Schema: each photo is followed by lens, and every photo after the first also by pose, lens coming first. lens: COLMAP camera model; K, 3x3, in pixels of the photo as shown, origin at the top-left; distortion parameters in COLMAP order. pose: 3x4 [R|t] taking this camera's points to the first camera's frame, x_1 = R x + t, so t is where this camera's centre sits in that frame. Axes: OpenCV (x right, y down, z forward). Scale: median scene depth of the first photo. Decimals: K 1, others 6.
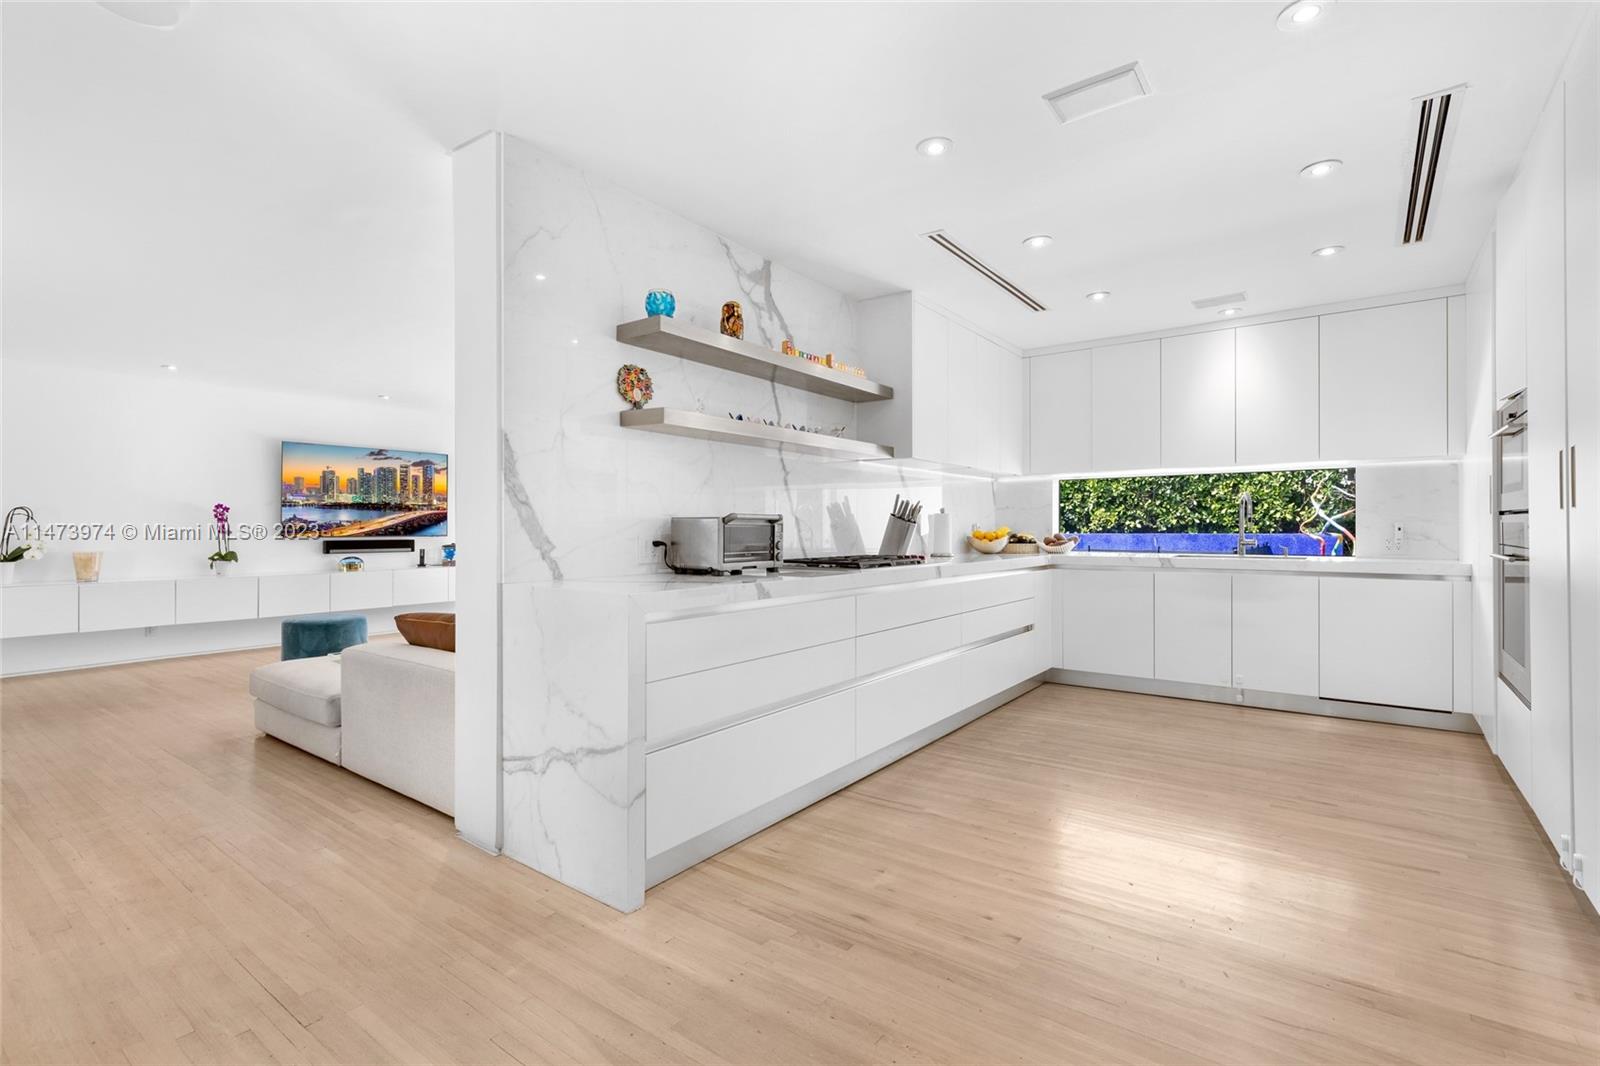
lens RADIAL K [[734.8, 0, 800.0], [0, 734.8, 533.0], [0, 0, 1]] dist [0.002875, 0.000028]
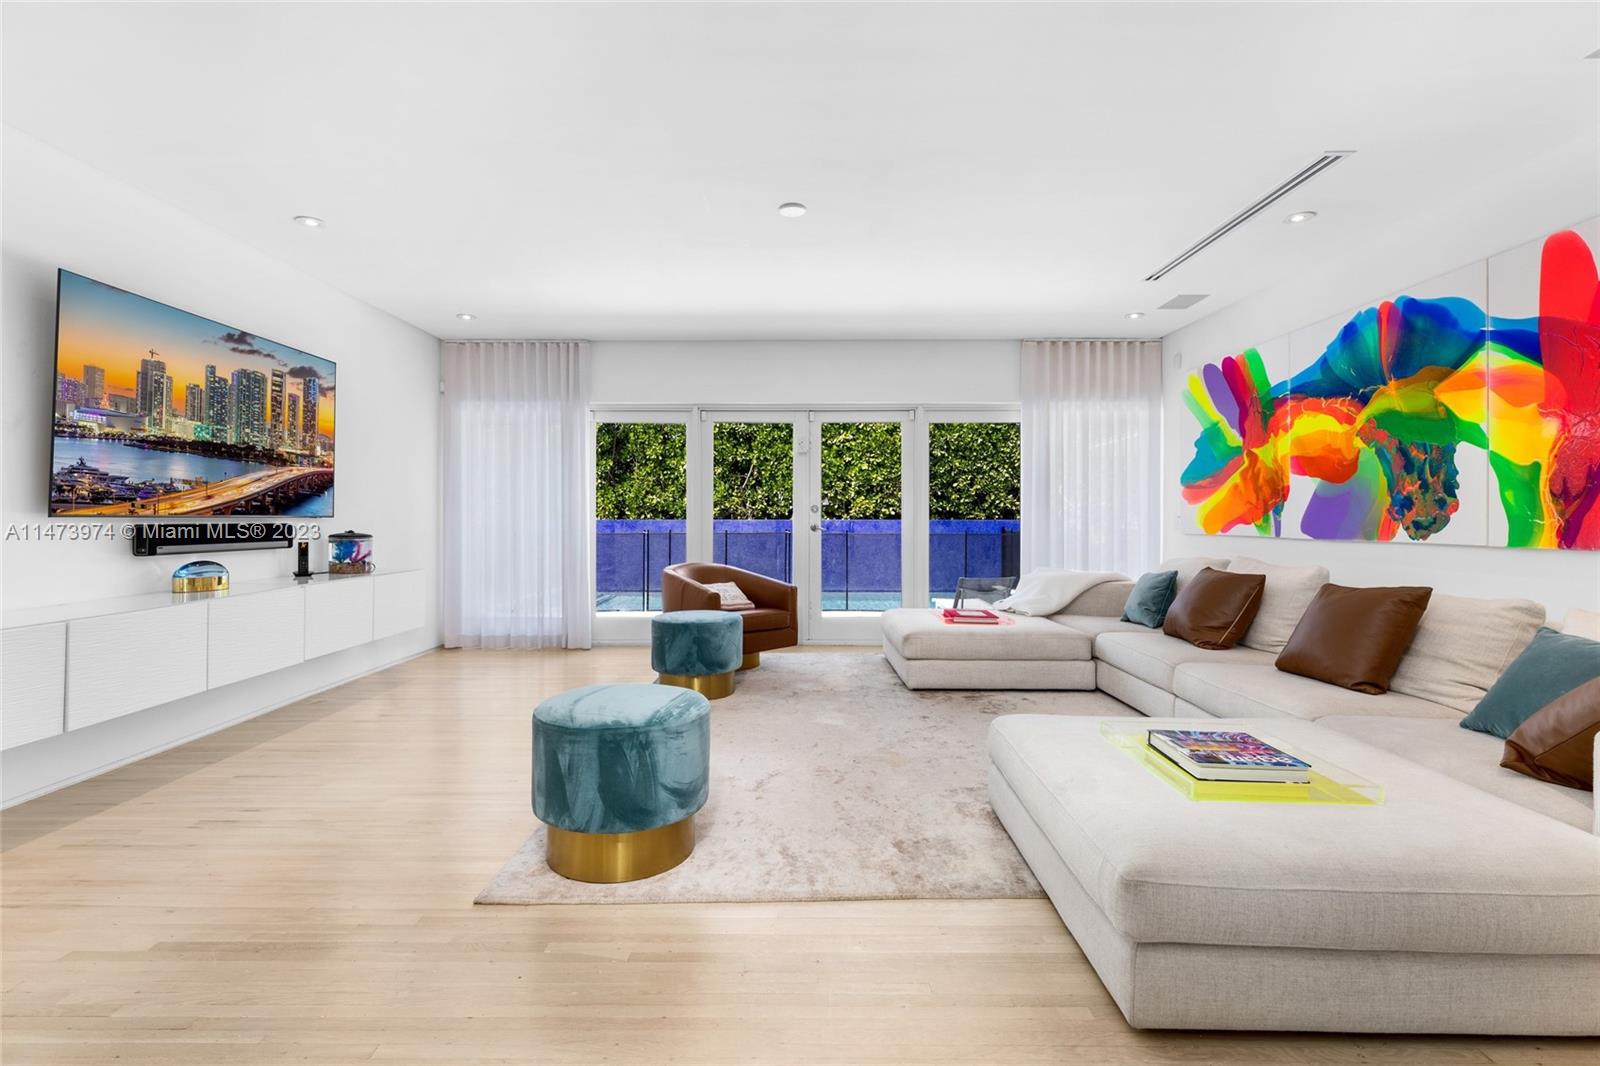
lens RADIAL K [[713.8, 0, 795.6], [0, 713.8, 511.6], [0, 0, 1]] dist [0.000446, 0.000015]
pose [[0.801516, 0.009299, 0.597901, -0.780847], [-0.000490, 0.999889, -0.014894, 0.011662], [-0.597973, 0.011645, 0.801432, 0.592133]]
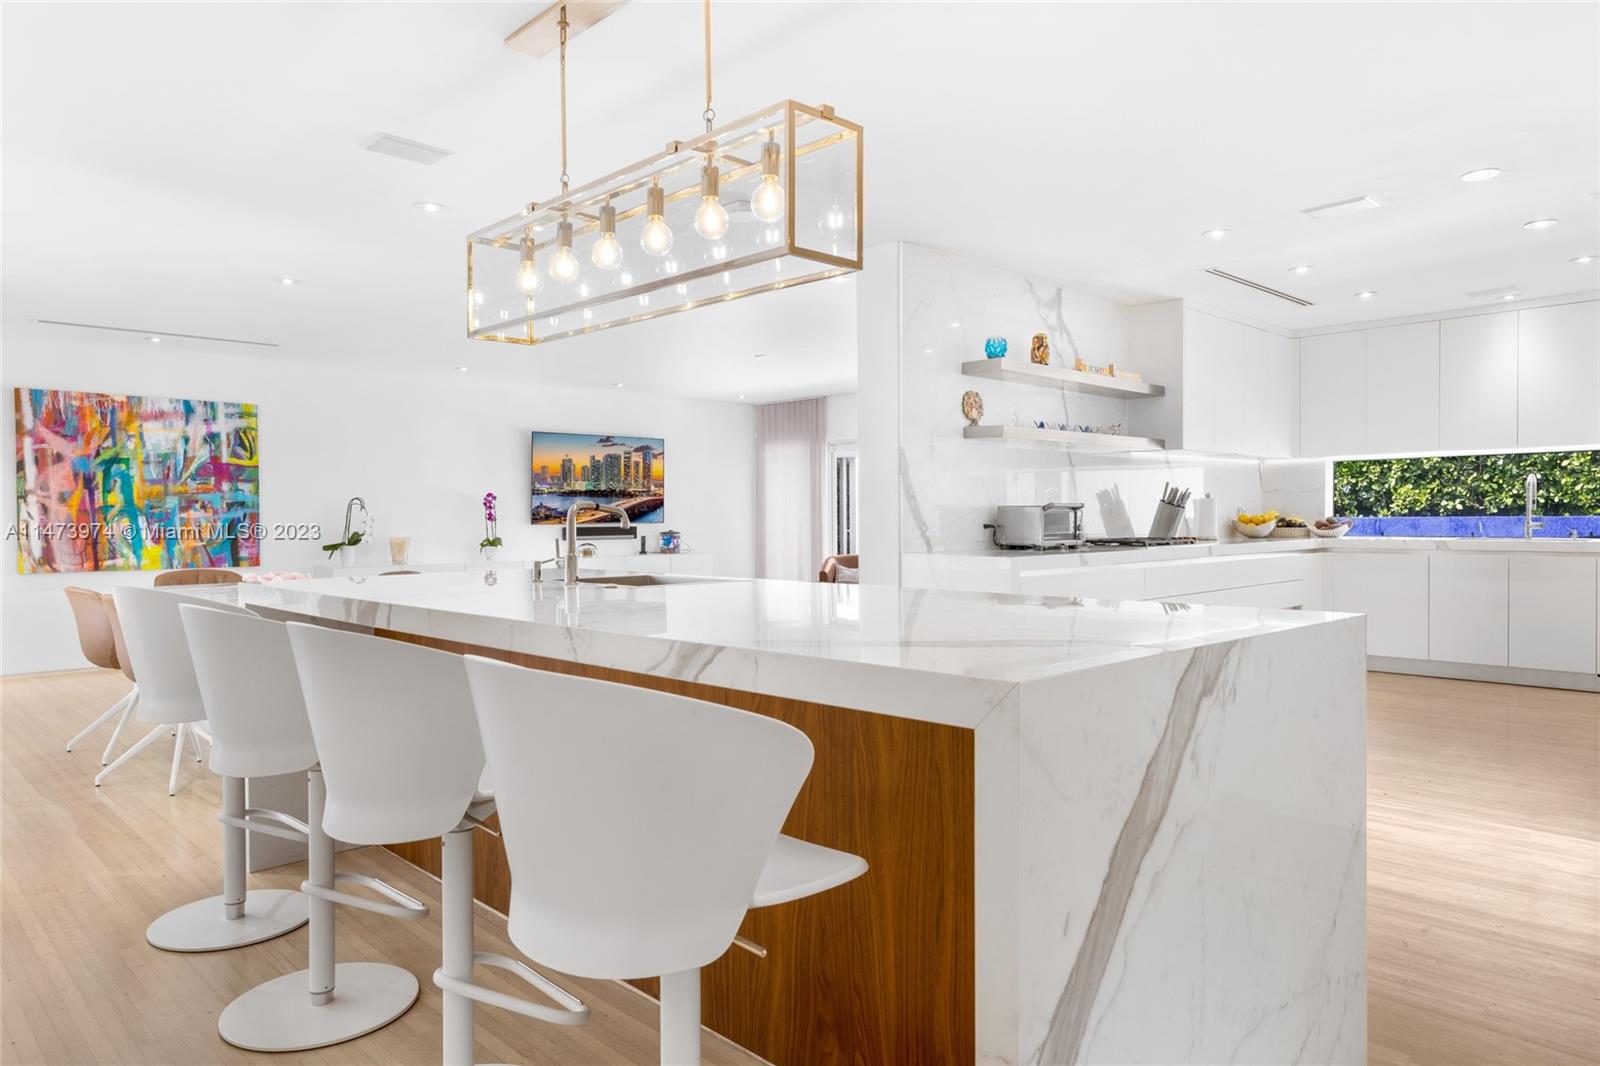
lens RADIAL K [[1020.1, 0, 800.0], [0, 1020.1, 533.0], [0, 0, 1]] dist [0.006902, -0.000432]
pose [[0.986490, -0.002192, -0.163806, -0.121262], [0.004459, 0.999899, 0.013473, 0.000377], [0.163760, -0.014021, 0.986401, -0.453211]]
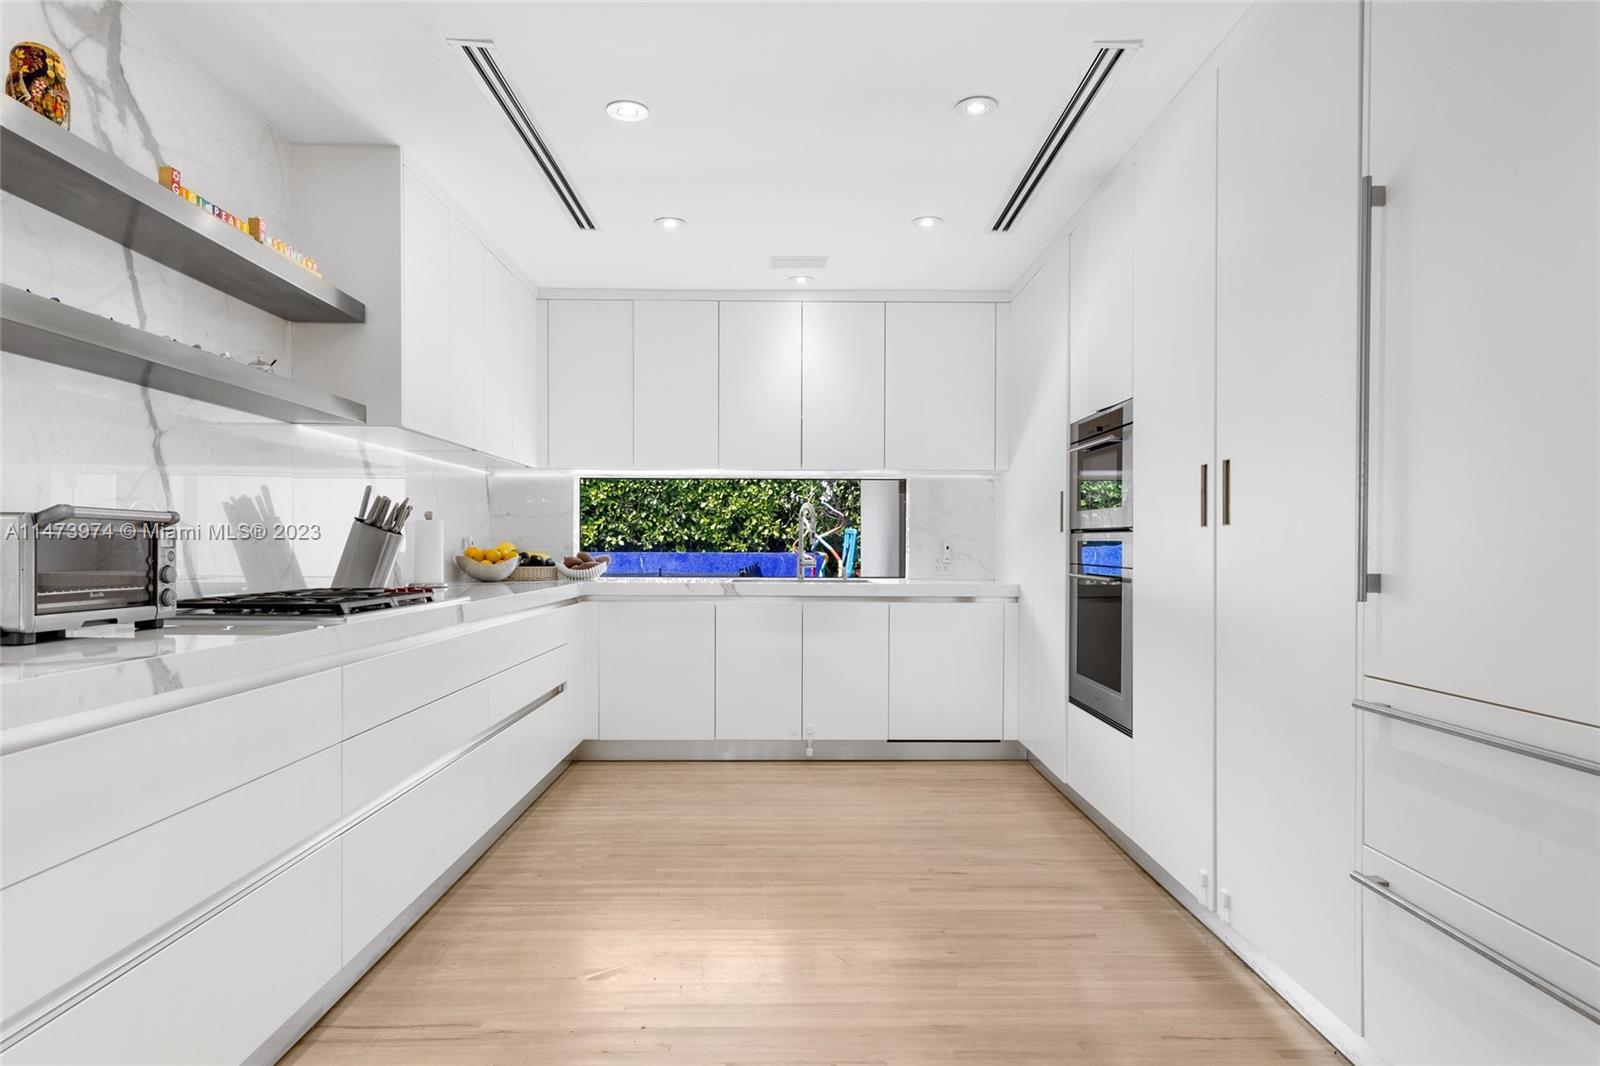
lens RADIAL K [[945.5, 0, 799.7], [0, 945.5, 563.9], [0, 0, 1]] dist [0.005664, 0.000283]
pose [[0.794554, -0.005664, 0.607167, -0.043695], [-0.002229, 0.999923, 0.012245, 0.000640], [-0.607189, -0.011083, 0.794480, 0.134024]]
